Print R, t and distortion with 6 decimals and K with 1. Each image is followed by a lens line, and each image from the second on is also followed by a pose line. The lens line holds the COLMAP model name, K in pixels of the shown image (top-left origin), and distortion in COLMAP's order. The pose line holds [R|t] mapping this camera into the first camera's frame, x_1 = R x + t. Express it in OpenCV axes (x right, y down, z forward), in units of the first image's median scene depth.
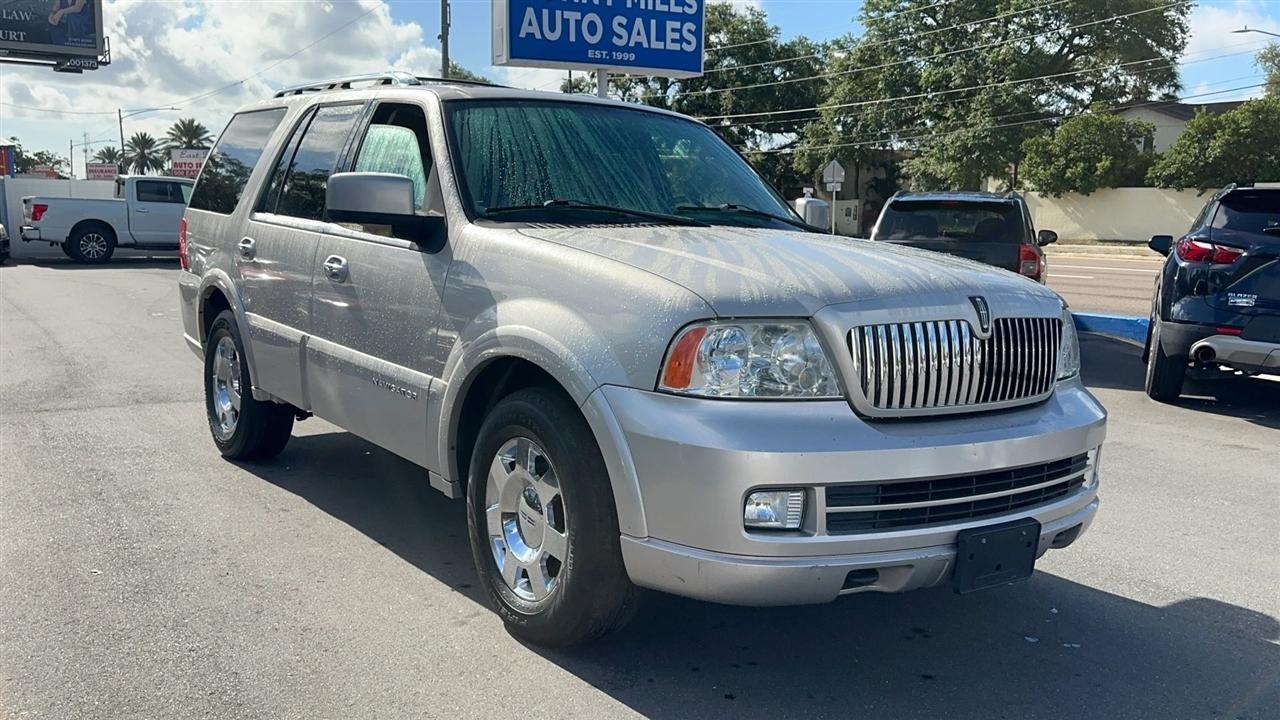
lens RADIAL K [[1179.5, 0, 640.0], [0, 1179.5, 360.0], [0, 0, 1]] dist [0.154239, -0.373431]
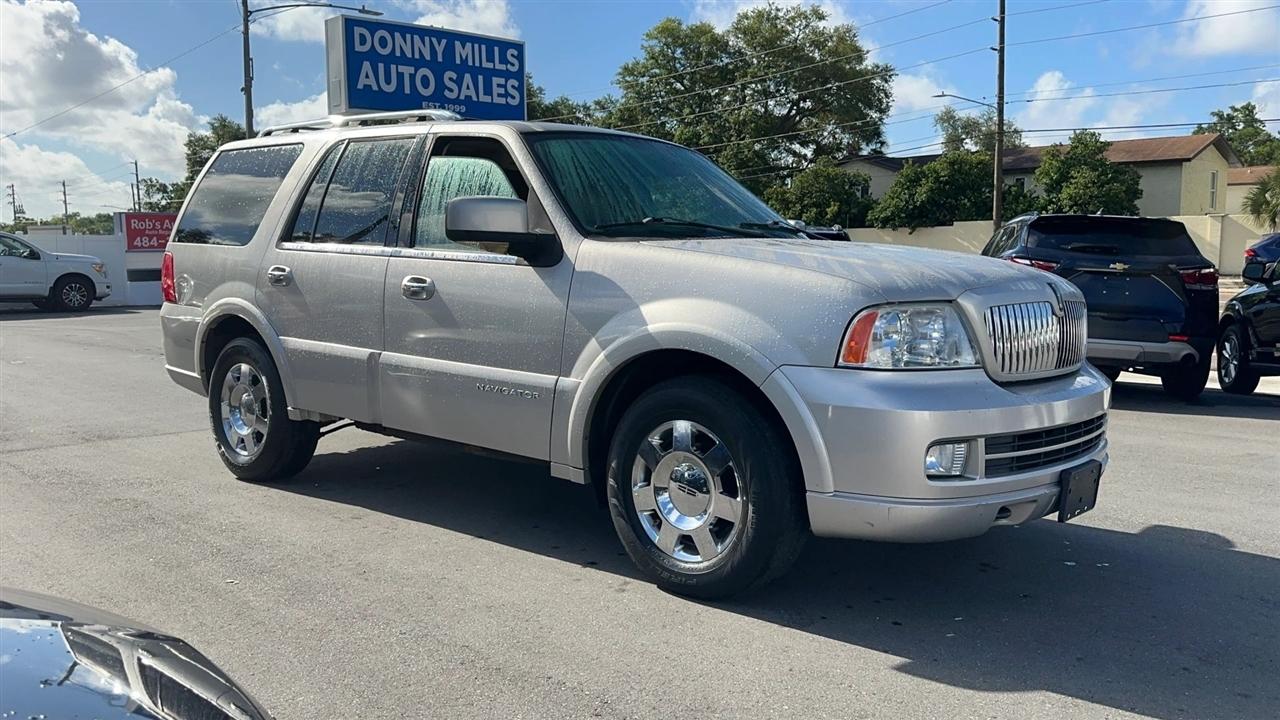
lens RADIAL K [[1095.3, 0, 640.0], [0, 1095.3, 360.0], [0, 0, 1]] dist [0.148194, -0.254525]
pose [[0.970322, -0.042955, 0.237970, -0.099522], [0.051067, 0.998302, -0.028024, 0.009071], [-0.236363, 0.039344, 0.970868, -0.004755]]
